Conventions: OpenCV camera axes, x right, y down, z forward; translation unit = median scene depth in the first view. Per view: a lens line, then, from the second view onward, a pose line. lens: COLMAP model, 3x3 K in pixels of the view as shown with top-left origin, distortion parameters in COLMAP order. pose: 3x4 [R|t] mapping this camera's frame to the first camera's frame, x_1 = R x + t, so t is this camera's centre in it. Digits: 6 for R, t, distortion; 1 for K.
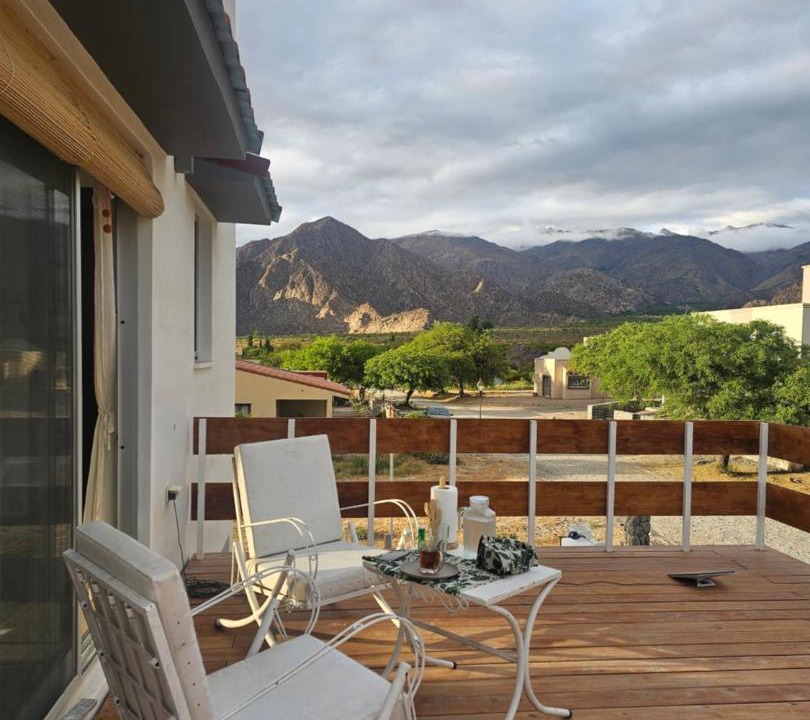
lens RADIAL K [[709.4, 0, 410.5], [0, 709.4, 368.2], [0, 0, 1]] dist [0.090905, -0.117401]
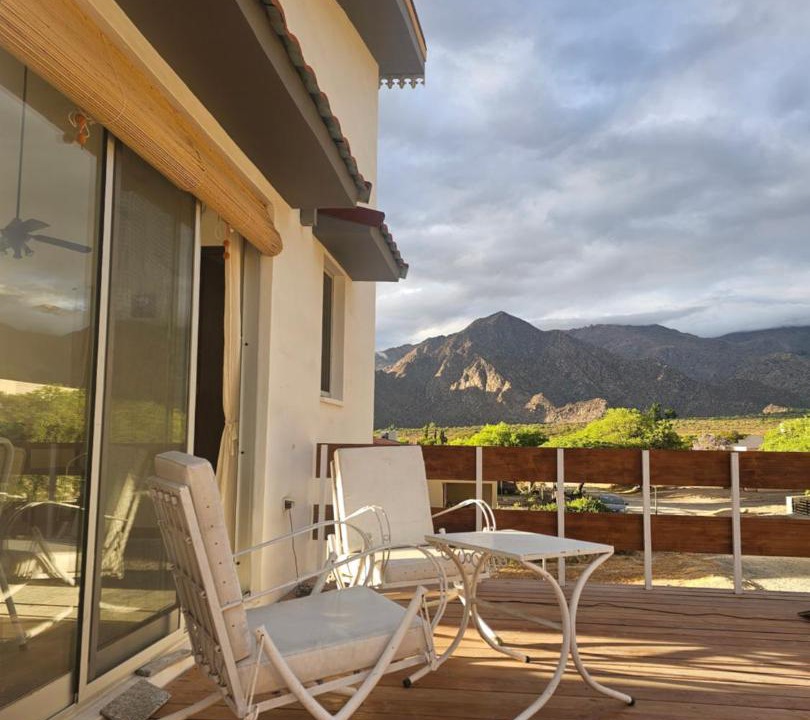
lens RADIAL K [[709.4, 0, 417.2], [0, 709.4, 366.6], [0, 0, 1]] dist [0.090905, -0.117401]
pose [[0.972581, -0.028219, -0.230846, 0.080262], [-0.002529, 0.991269, -0.131830, 0.073408], [0.232550, 0.128800, 0.964018, -0.028504]]
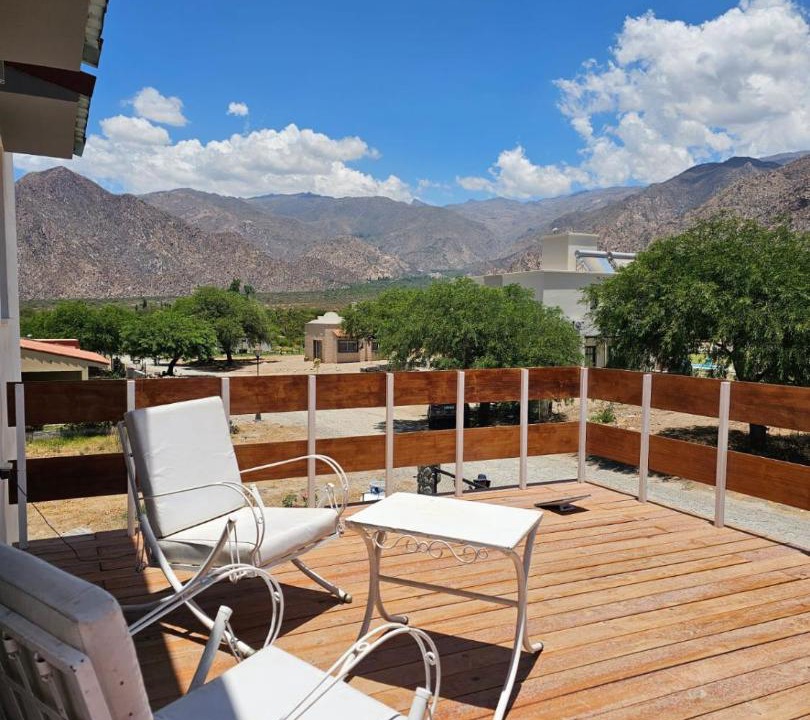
lens RADIAL K [[709.4, 0, 408.7], [0, 709.4, 365.7], [0, 0, 1]] dist [0.090905, -0.117401]
pose [[0.946581, -0.031539, 0.320919, -0.098840], [0.017167, 0.998723, 0.047519, 0.012889], [-0.322007, -0.039471, 0.945914, 0.042971]]
